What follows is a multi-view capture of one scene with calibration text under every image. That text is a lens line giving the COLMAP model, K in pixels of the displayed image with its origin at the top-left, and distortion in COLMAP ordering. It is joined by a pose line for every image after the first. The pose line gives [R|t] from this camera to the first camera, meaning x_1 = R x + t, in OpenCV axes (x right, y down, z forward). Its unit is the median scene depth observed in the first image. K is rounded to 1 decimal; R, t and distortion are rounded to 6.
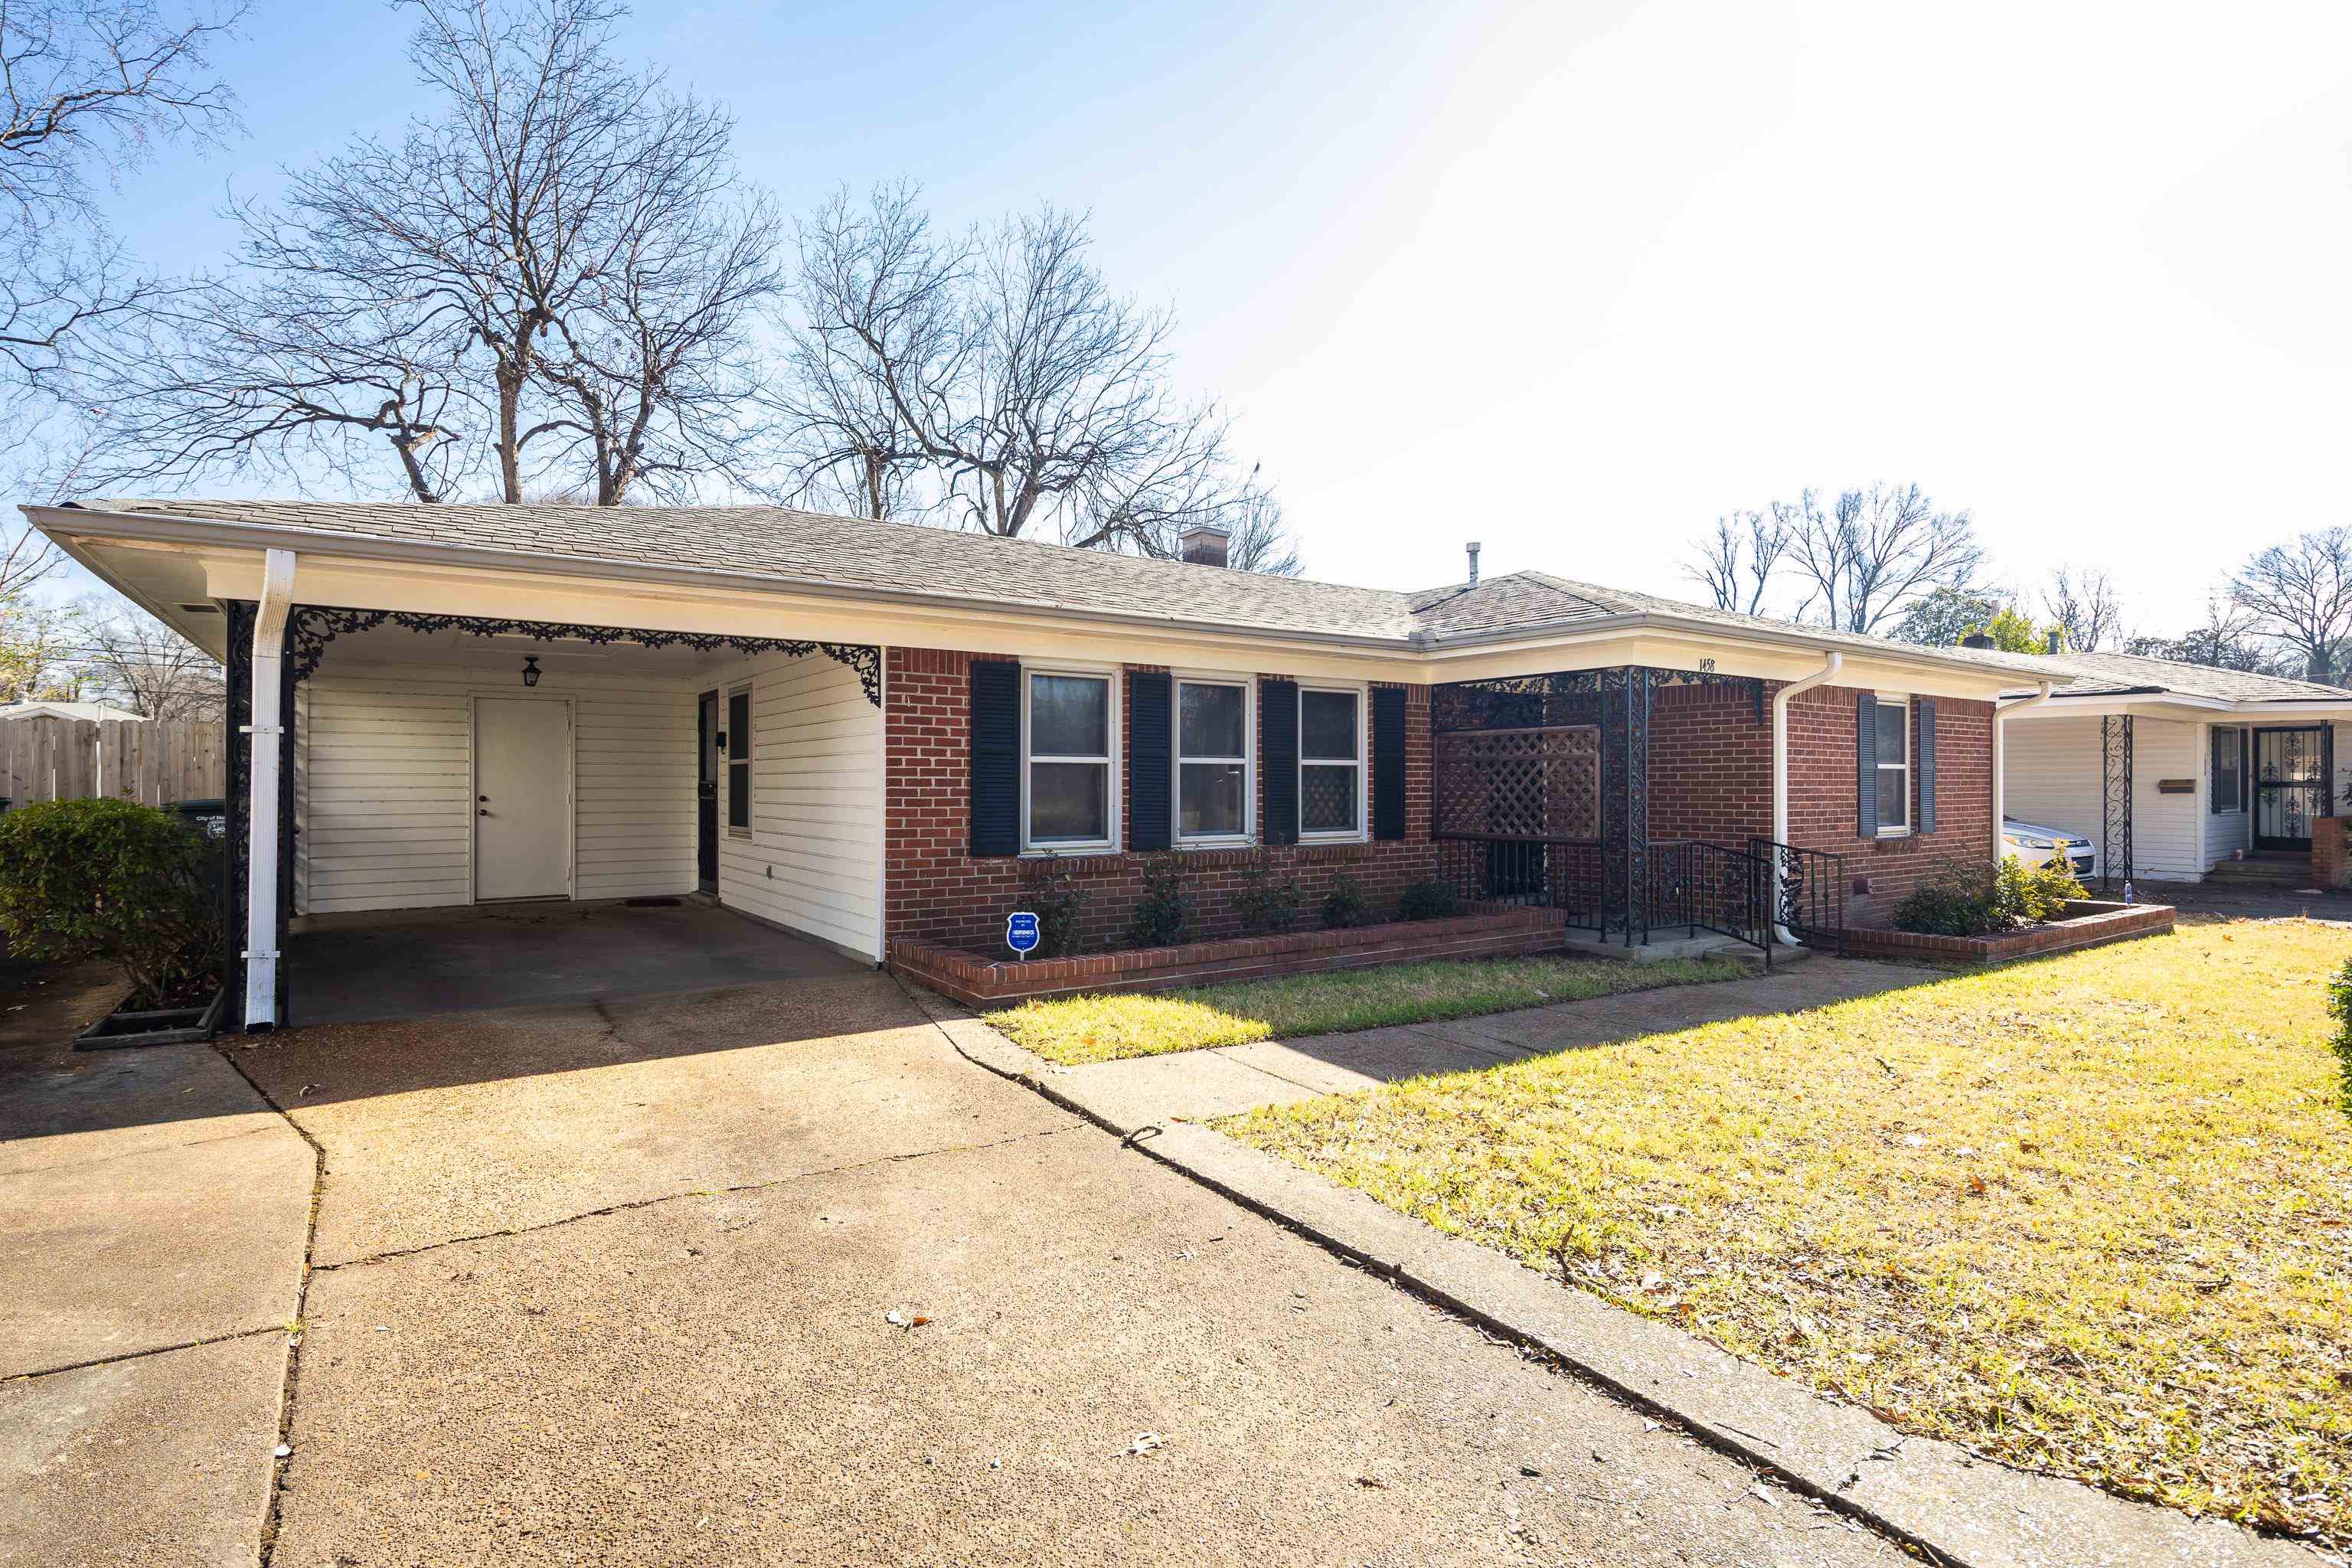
lens RADIAL K [[1142.2, 0, 1183.0], [0, 1142.2, 777.9], [0, 0, 1]] dist [0.004851, -0.000549]
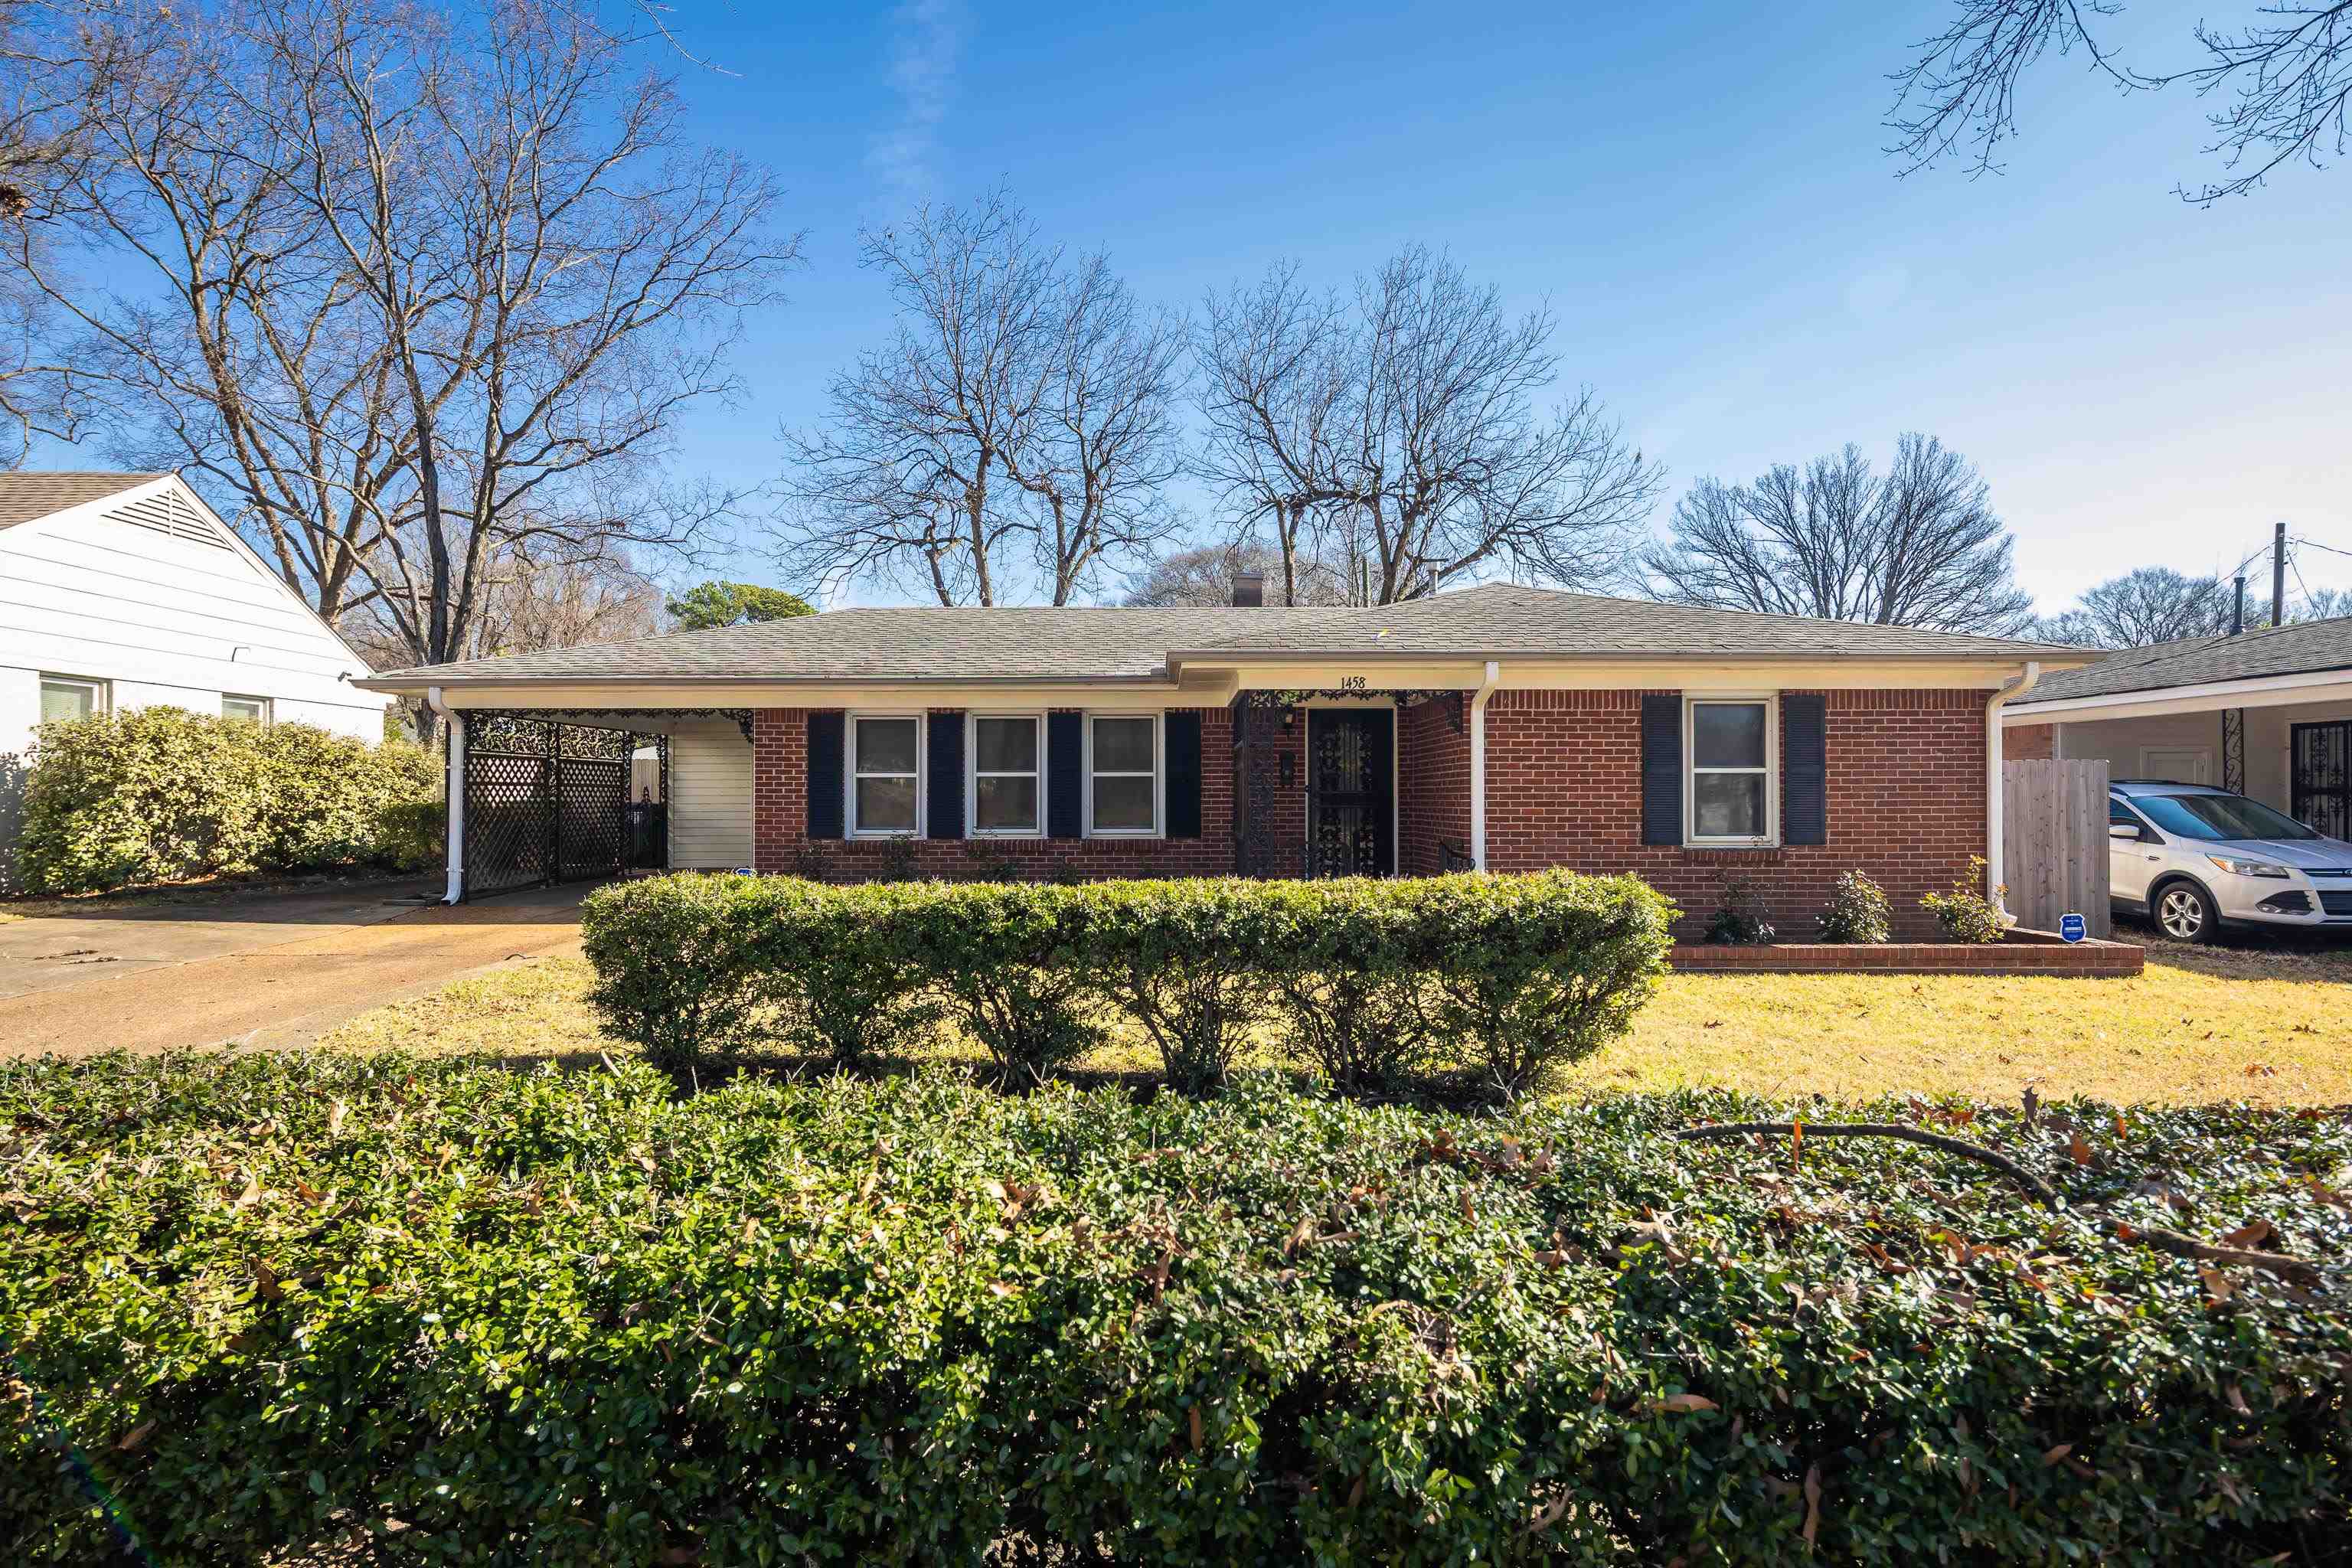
lens RADIAL K [[1142.2, 0, 1135.8], [0, 1142.2, 785.0], [0, 0, 1]] dist [0.004851, -0.000549]
pose [[0.818313, -0.006795, -0.574732, 0.377445], [0.003651, 0.999971, -0.006625, 0.002936], [0.574761, 0.003323, 0.818315, -0.009652]]
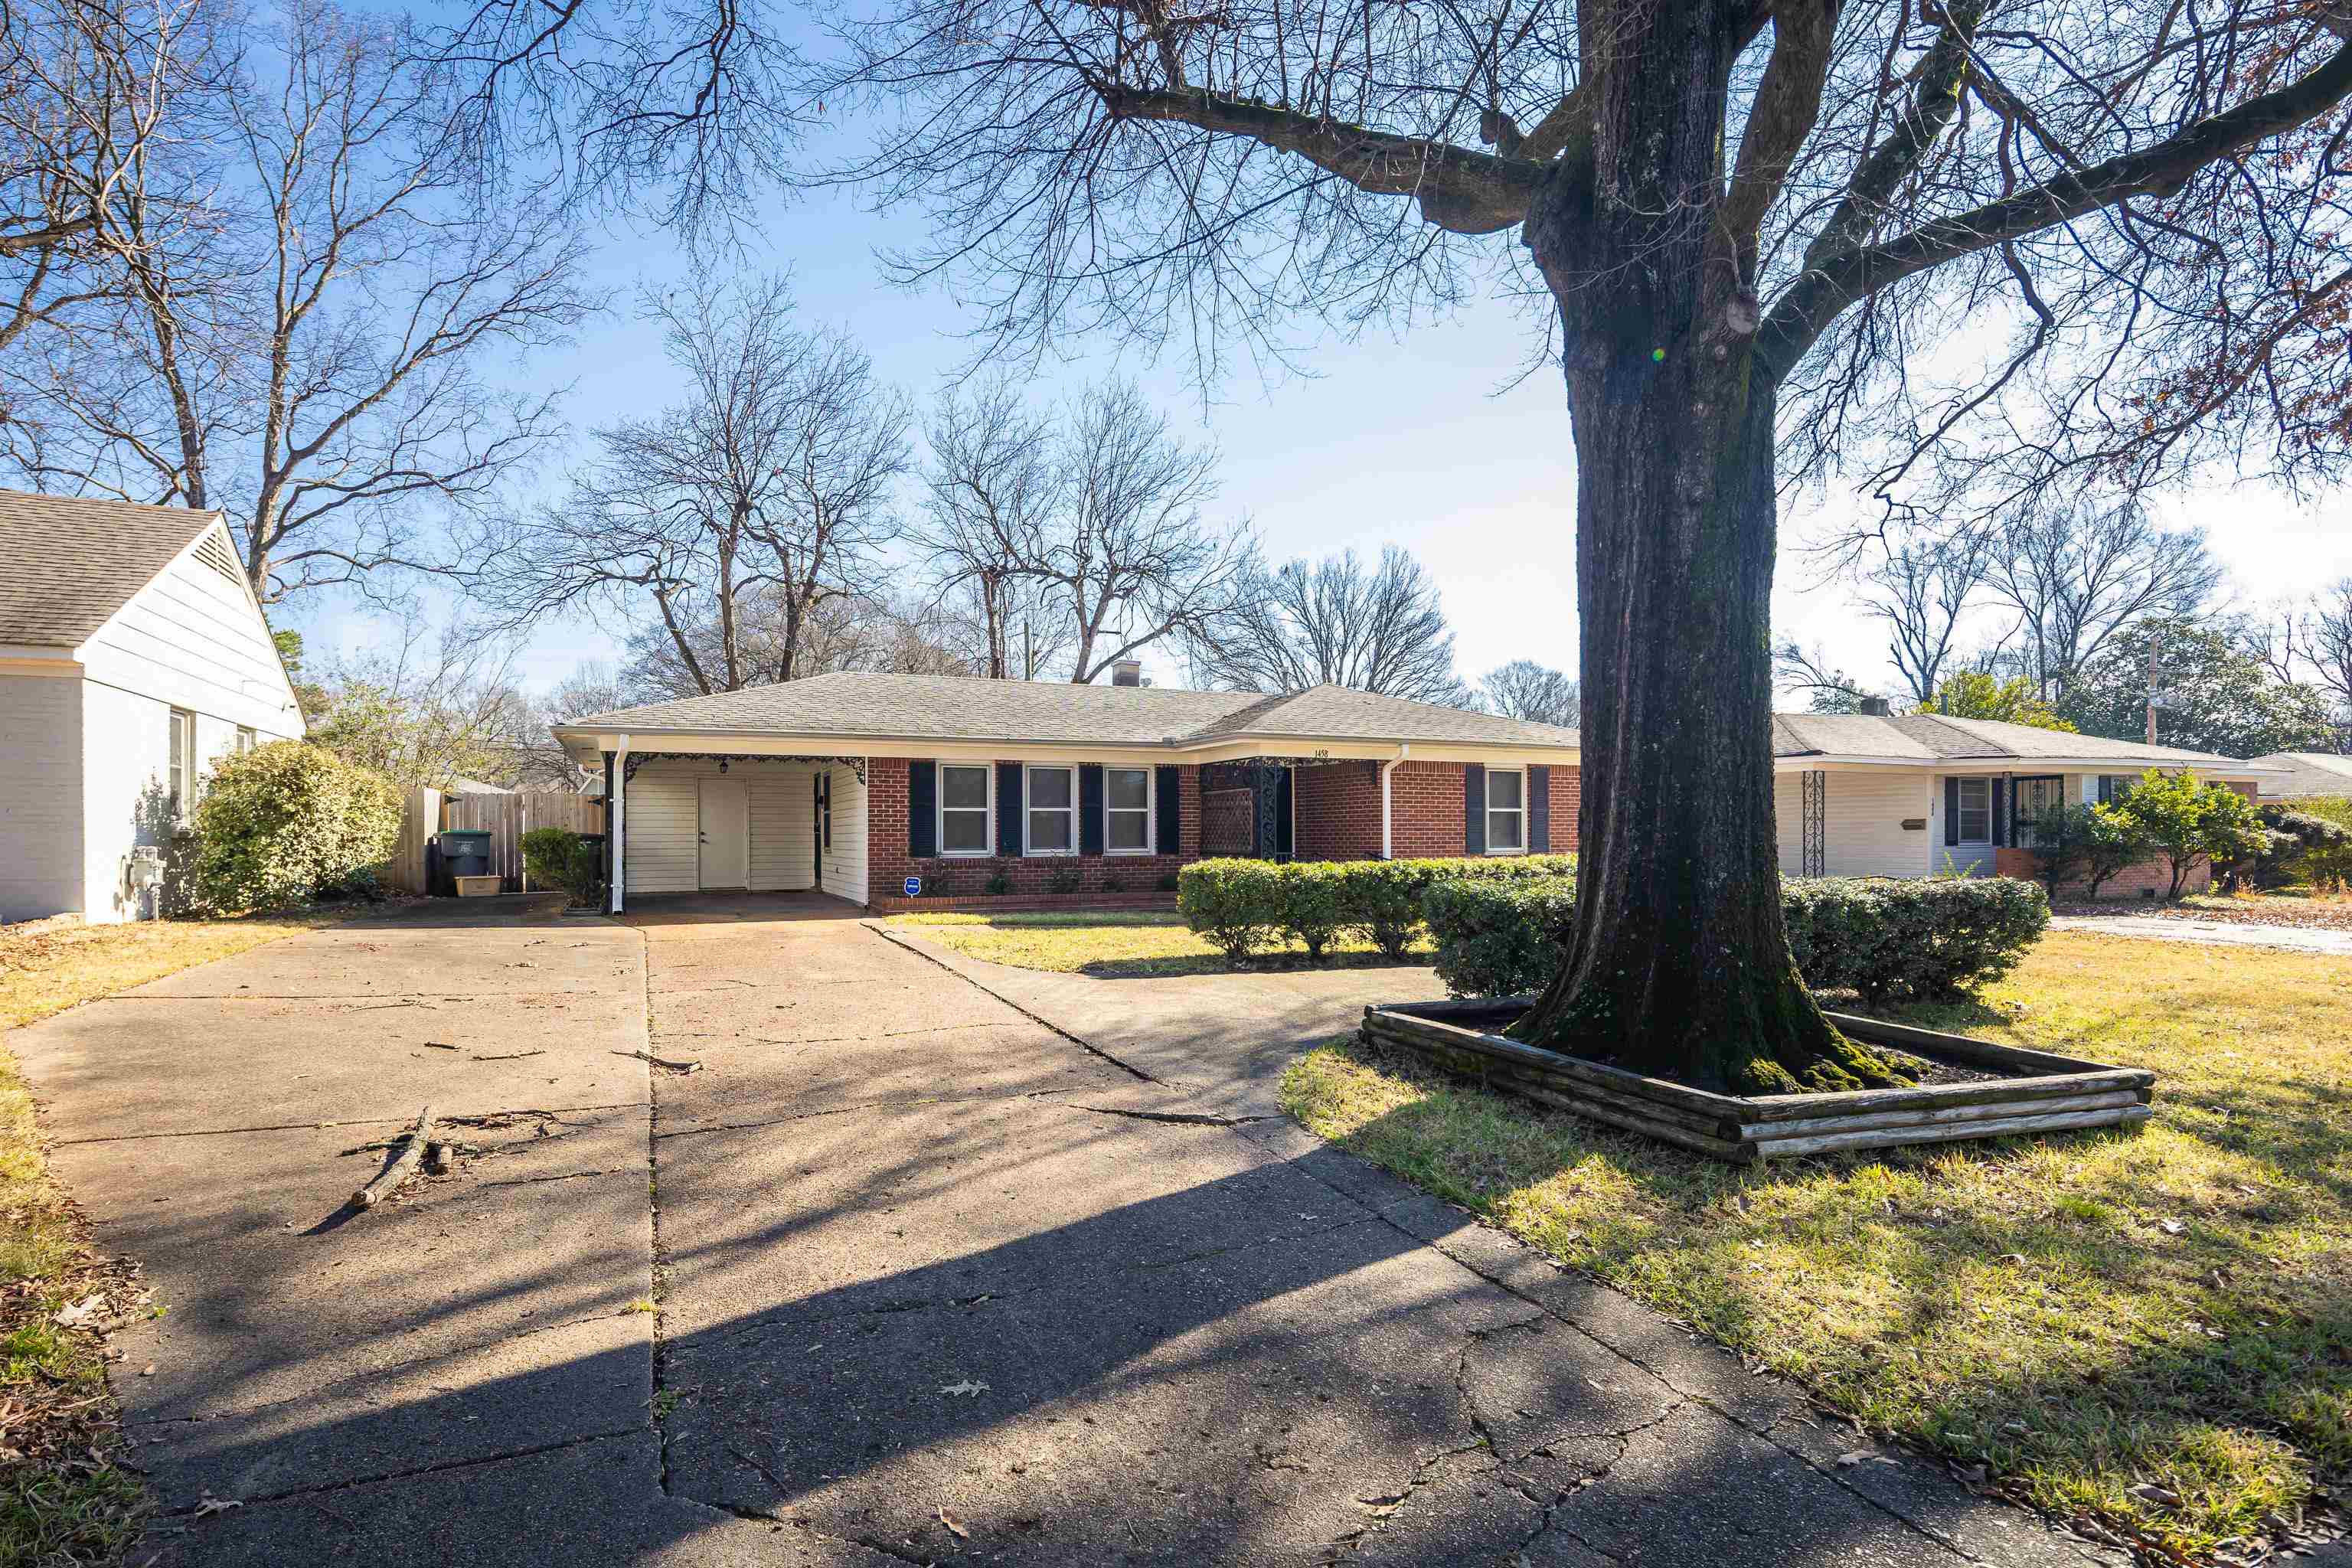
lens RADIAL K [[1142.2, 0, 1134.9], [0, 1142.2, 826.7], [0, 0, 1]] dist [0.004851, -0.000549]
pose [[0.979406, -0.004860, -0.201842, 0.218440], [0.004350, 0.999986, -0.002969, 0.007925], [0.201854, 0.002030, 0.979414, -0.326970]]
